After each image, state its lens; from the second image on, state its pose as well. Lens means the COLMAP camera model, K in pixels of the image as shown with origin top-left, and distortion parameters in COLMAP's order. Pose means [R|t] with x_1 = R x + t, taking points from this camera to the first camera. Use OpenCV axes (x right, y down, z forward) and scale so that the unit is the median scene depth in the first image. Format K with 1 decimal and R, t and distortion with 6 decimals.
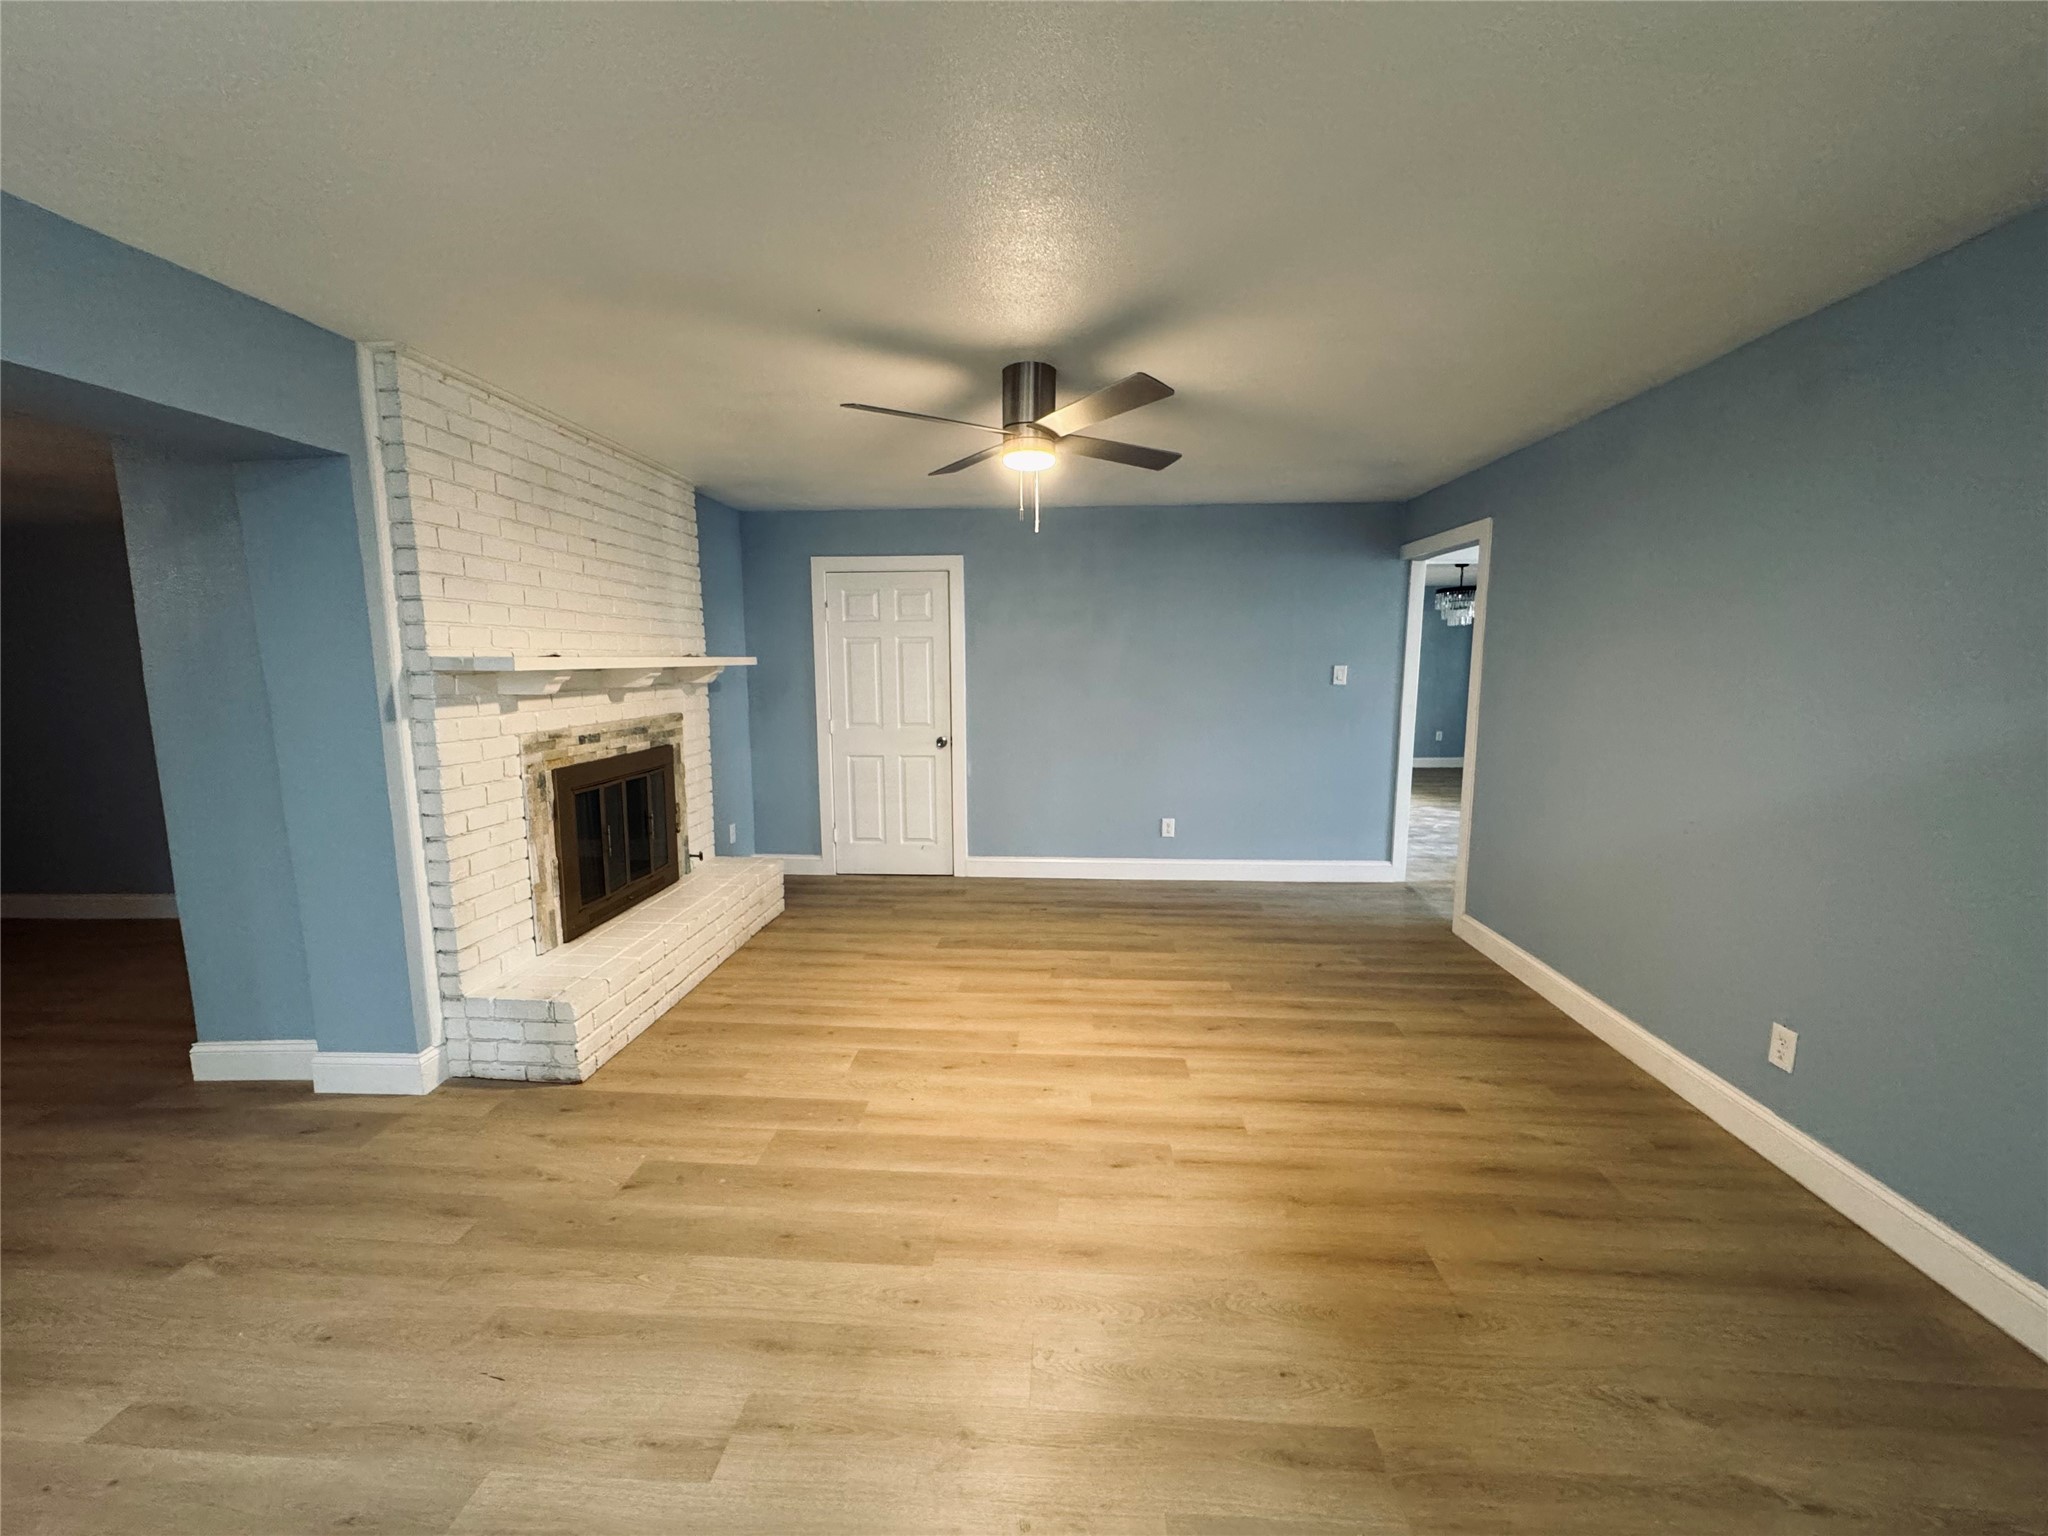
lens RADIAL K [[824.1, 0, 1024.8], [0, 824.1, 758.2], [0, 0, 1]] dist [-0.003150, -0.001485]
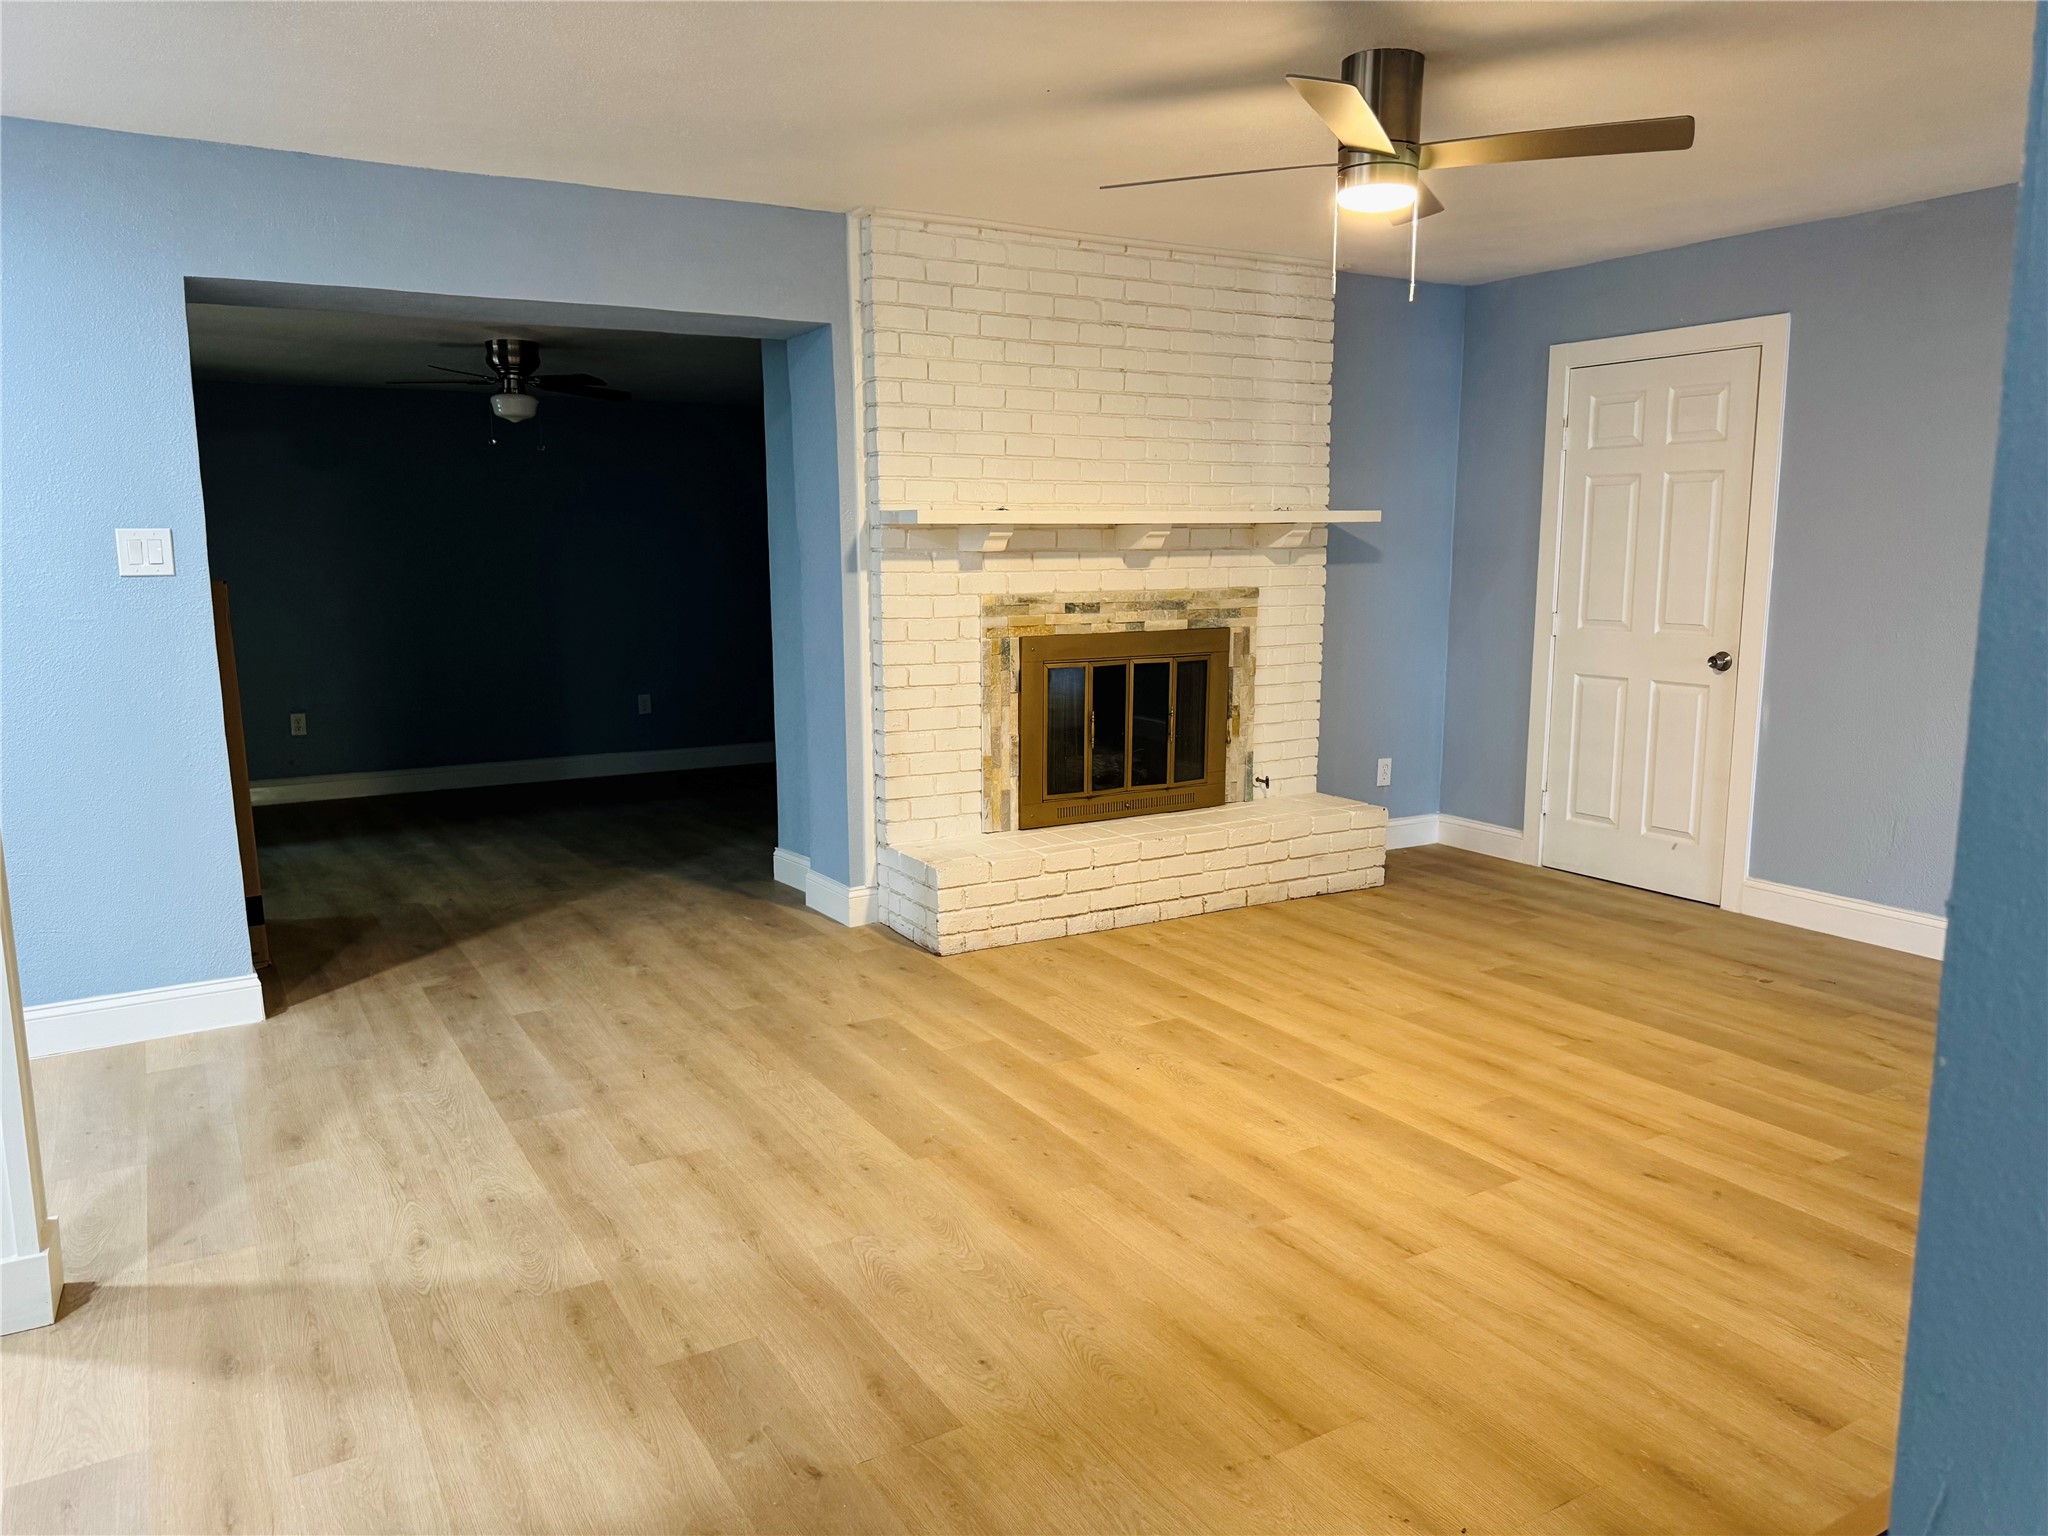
lens RADIAL K [[1453.9, 0, 1023.4], [0, 1453.9, 777.4], [0, 0, 1]] dist [0.054943, -0.060800]
pose [[0.558675, 0.134109, -0.818472, 0.778733], [-0.097038, 0.990632, 0.096081, 0.013291], [0.823690, 0.025745, 0.566455, 0.099282]]
